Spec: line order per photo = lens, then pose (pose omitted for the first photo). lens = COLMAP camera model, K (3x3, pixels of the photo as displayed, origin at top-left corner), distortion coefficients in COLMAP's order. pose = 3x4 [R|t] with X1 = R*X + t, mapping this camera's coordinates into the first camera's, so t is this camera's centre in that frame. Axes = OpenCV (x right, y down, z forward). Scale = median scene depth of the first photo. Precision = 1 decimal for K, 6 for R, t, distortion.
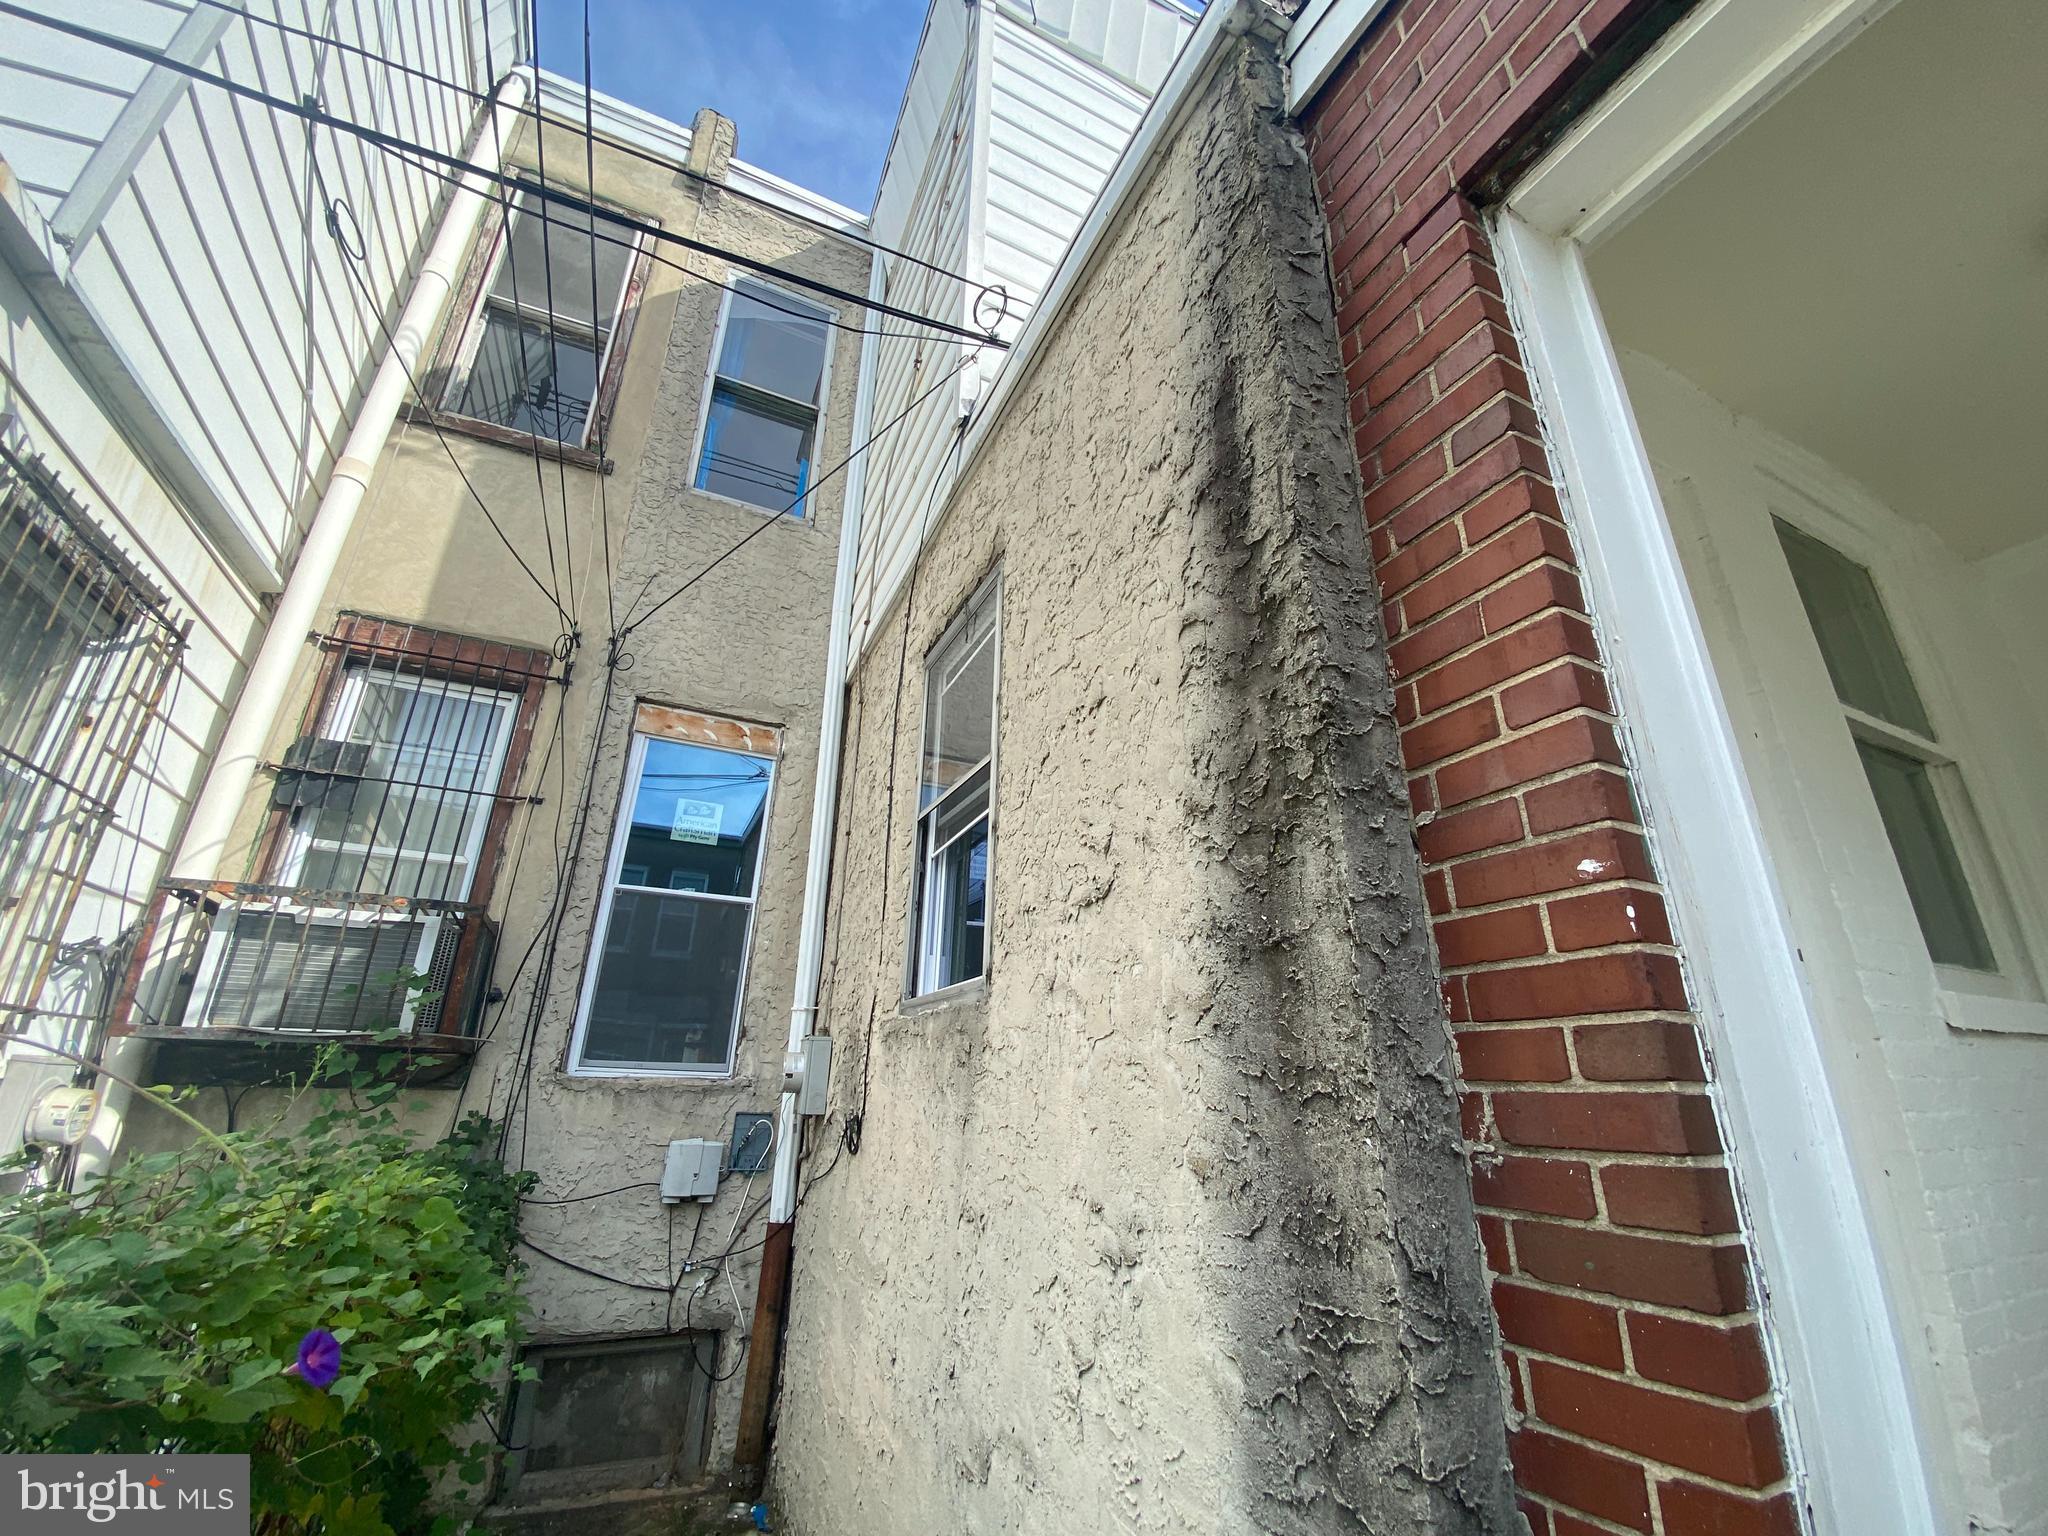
lens RADIAL K [[830.5, 0, 1024.4], [0, 830.5, 774.0], [0, 0, 1]] dist [-0.027782, -0.000941]
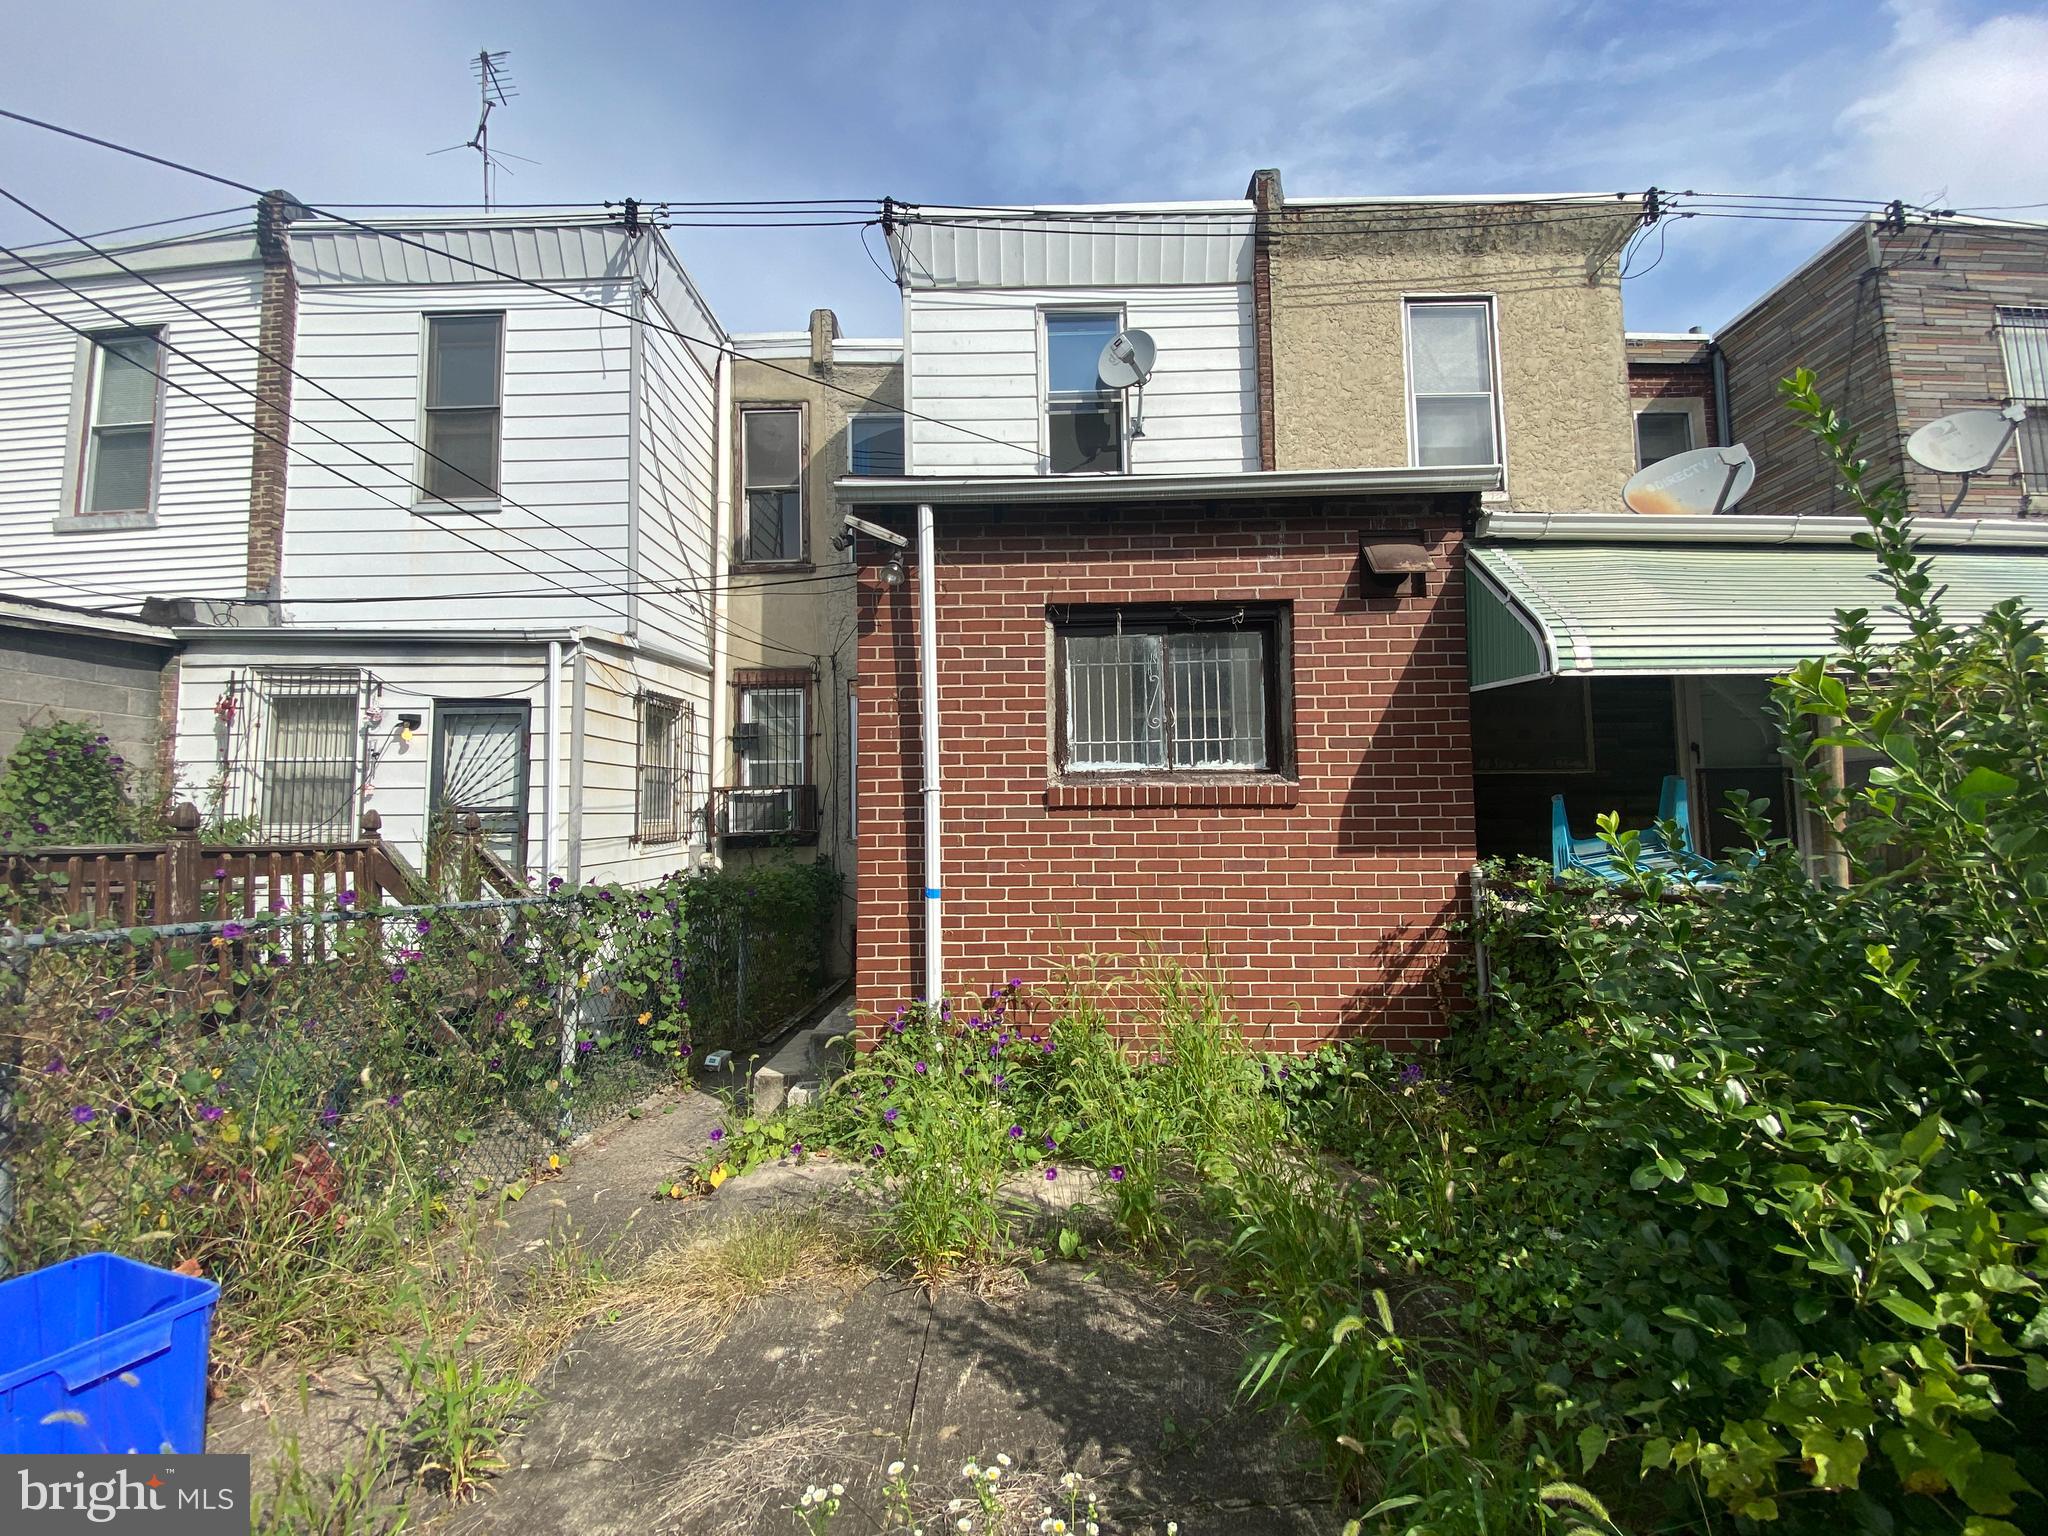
lens RADIAL K [[832.0, 0, 1027.0], [0, 832.0, 766.6], [0, 0, 1]] dist [0.000062, -0.000005]
pose [[0.898081, -0.067545, -0.434613, 1.145760], [0.192126, 0.949125, 0.249499, -0.416118], [0.395649, -0.307571, 0.865368, -1.025490]]
